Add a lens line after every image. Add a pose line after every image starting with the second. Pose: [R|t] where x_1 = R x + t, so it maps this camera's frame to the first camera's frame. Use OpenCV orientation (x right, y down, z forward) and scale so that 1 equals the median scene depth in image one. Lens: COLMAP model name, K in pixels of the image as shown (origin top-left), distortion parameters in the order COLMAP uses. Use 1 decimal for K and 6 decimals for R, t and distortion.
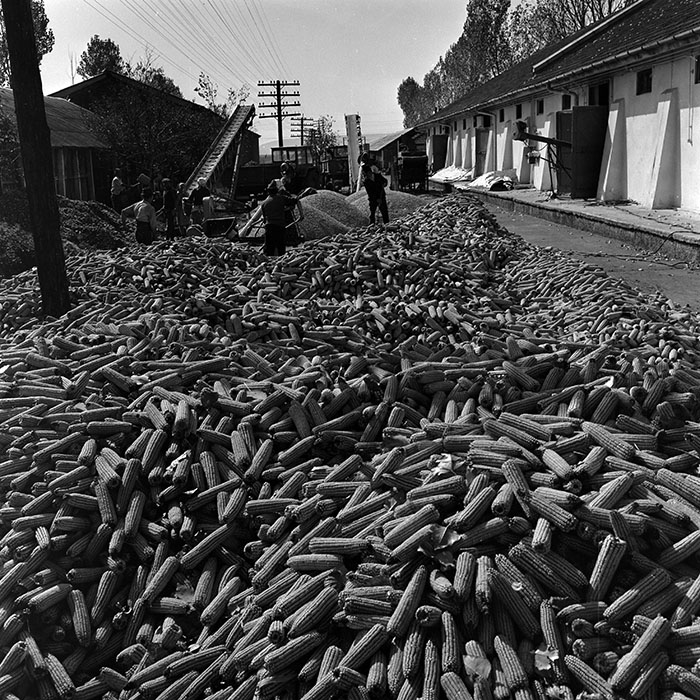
lens RADIAL K [[949.7, 0, 366.3], [0, 949.7, 334.0], [0, 0, 1]] dist [0.054306, -0.057868]
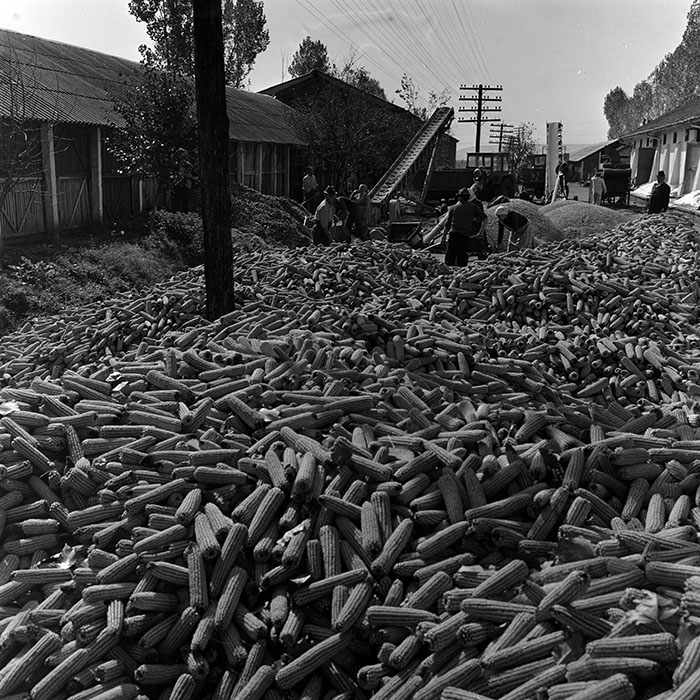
lens RADIAL K [[949.7, 0, 366.3], [0, 949.7, 334.0], [0, 0, 1]] dist [0.054306, -0.057868]
pose [[0.978191, 0.086439, -0.188869, -0.001765], [-0.087456, 0.996164, 0.002957, -0.027784], [0.188400, 0.013625, 0.981998, 0.163276]]
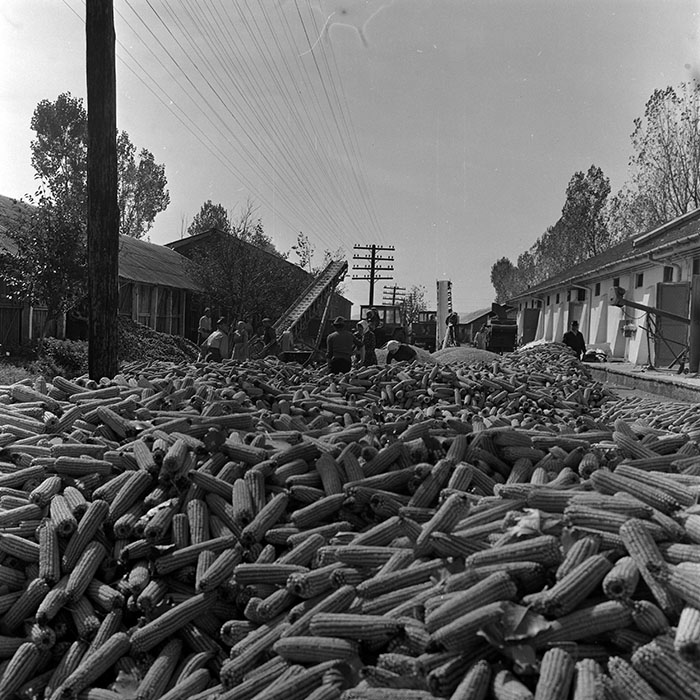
lens RADIAL K [[944.3, 0, 340.4], [0, 944.3, 359.2], [0, 0, 1]] dist [0.073012, -0.055607]
pose [[0.990079, 0.075231, -0.118679, 0.014044], [-0.092543, 0.984670, -0.147852, 0.080607], [0.105737, 0.157368, 0.981863, 0.195680]]
